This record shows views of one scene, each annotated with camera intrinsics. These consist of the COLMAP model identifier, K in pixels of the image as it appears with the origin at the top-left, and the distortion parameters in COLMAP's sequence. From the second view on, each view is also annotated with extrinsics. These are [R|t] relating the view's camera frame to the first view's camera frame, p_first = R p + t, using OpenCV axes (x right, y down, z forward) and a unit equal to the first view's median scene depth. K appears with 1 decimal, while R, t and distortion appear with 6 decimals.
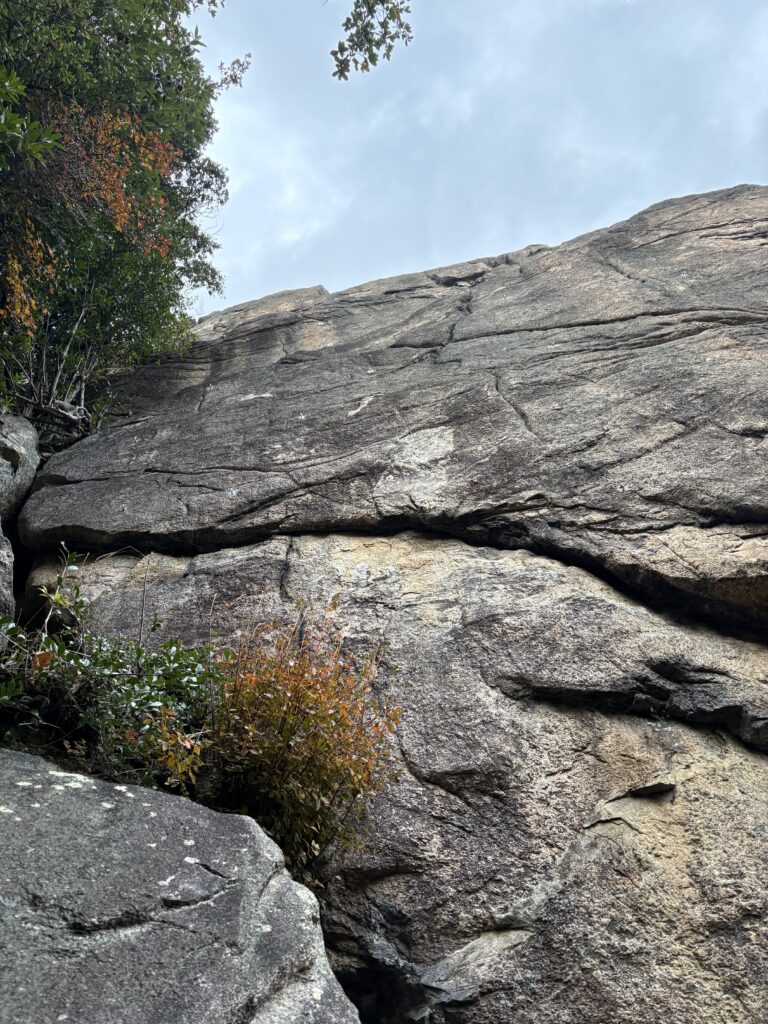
lens RADIAL K [[771.8, 0, 383.5], [0, 771.8, 510.7], [0, 0, 1]] dist [0.026695, -0.026304]
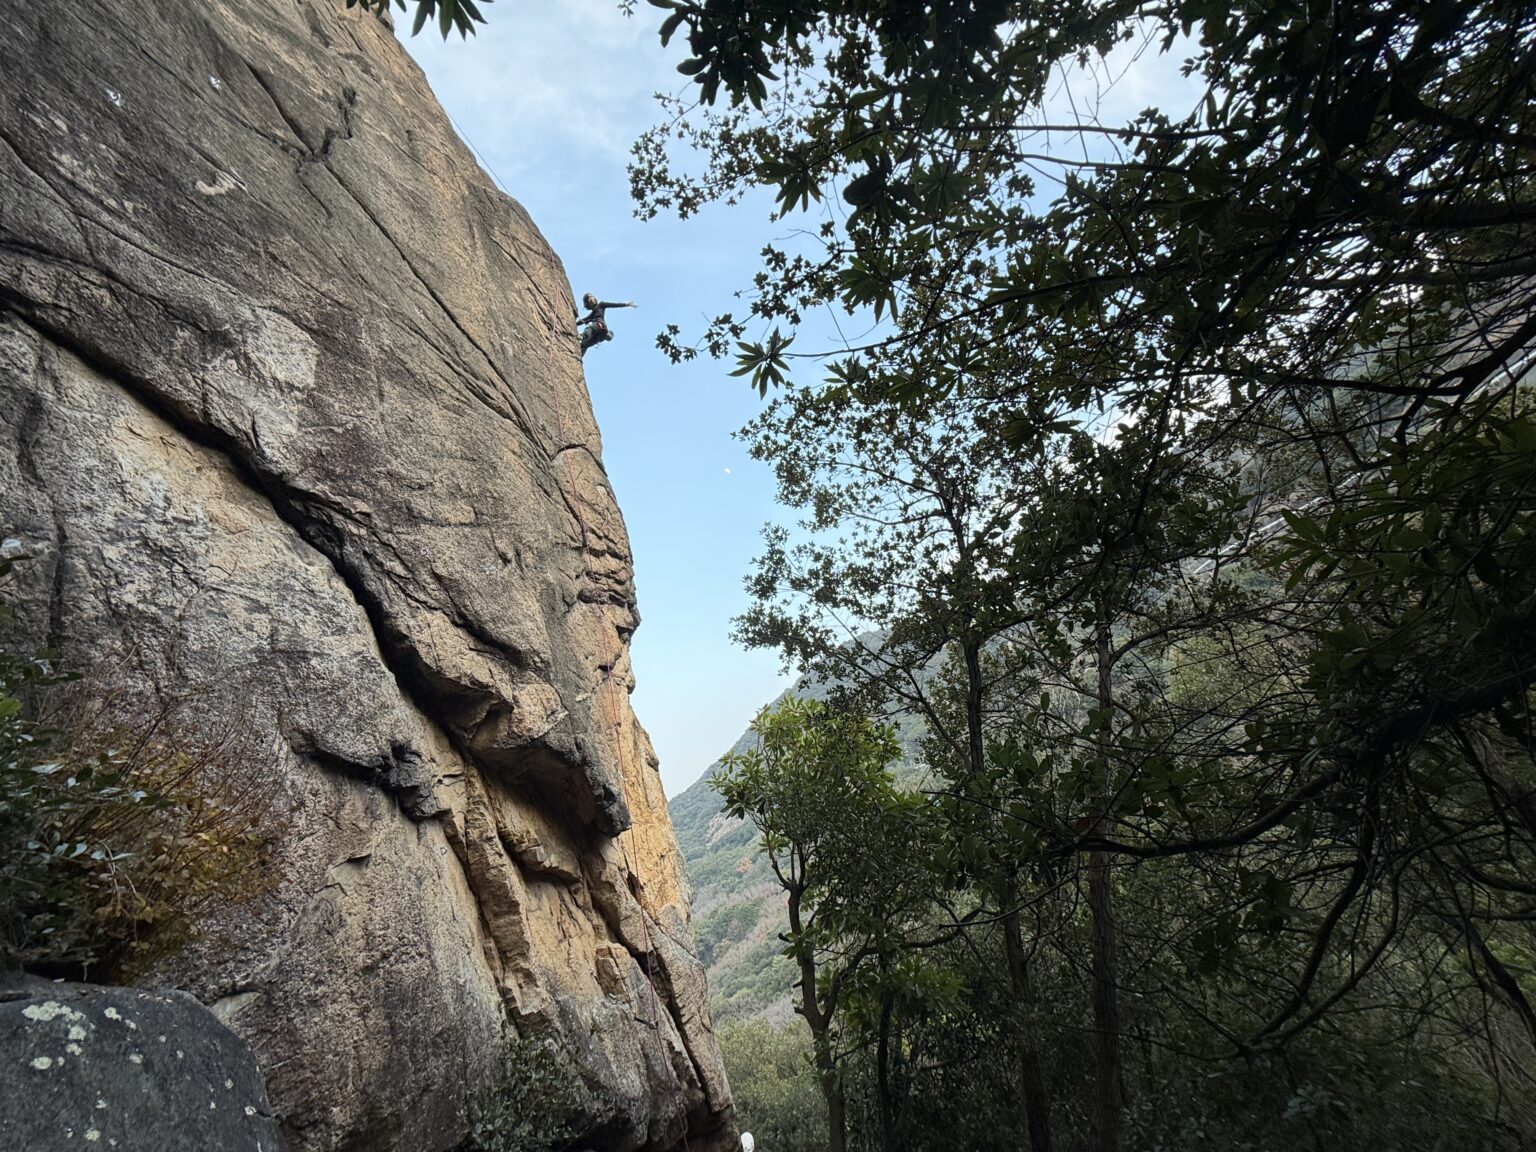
lens RADIAL K [[618.5, 0, 772.7], [0, 618.5, 570.3], [0, 0, 1]] dist [0.001140, -0.000850]
pose [[0.063994, 0.397763, 0.915254, -0.656588], [-0.693775, 0.676983, -0.245704, -0.183659], [-0.717343, -0.619257, 0.319281, 0.332467]]
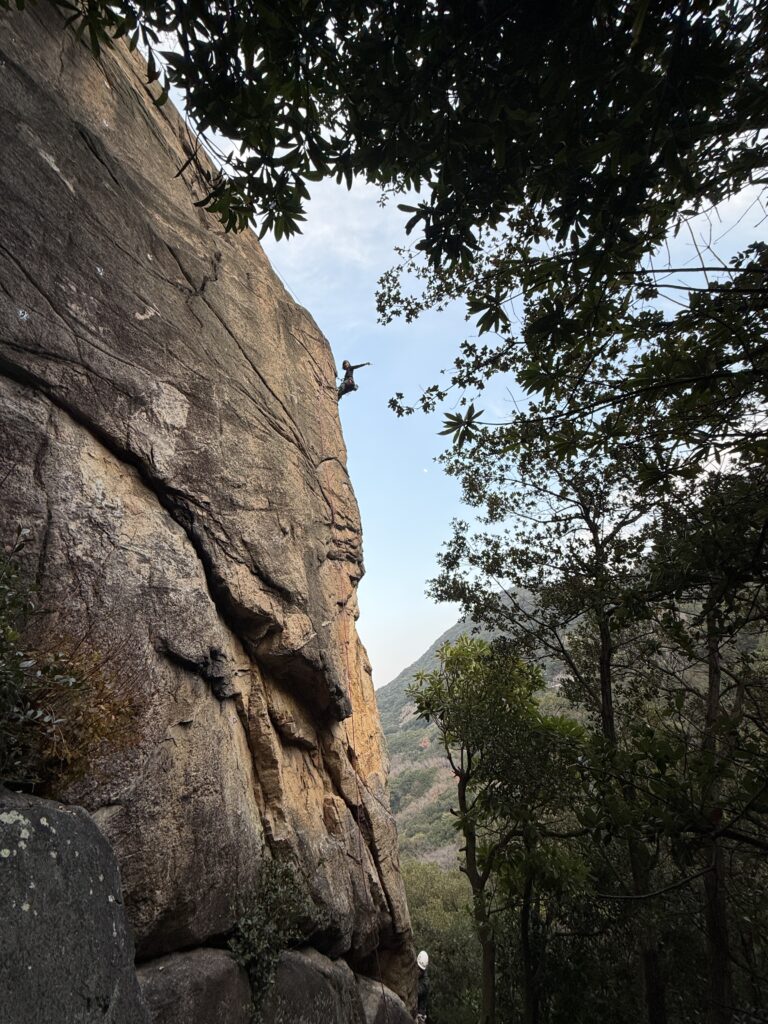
lens RADIAL K [[412.3, 0, 381.1], [0, 412.3, 505.1], [0, 0, 1]] dist [0.001140, -0.000850]
pose [[0.198792, 0.470097, 0.859937, -0.666423], [-0.760542, 0.627401, -0.167163, -0.200556], [-0.618108, -0.620787, 0.482250, 0.366113]]
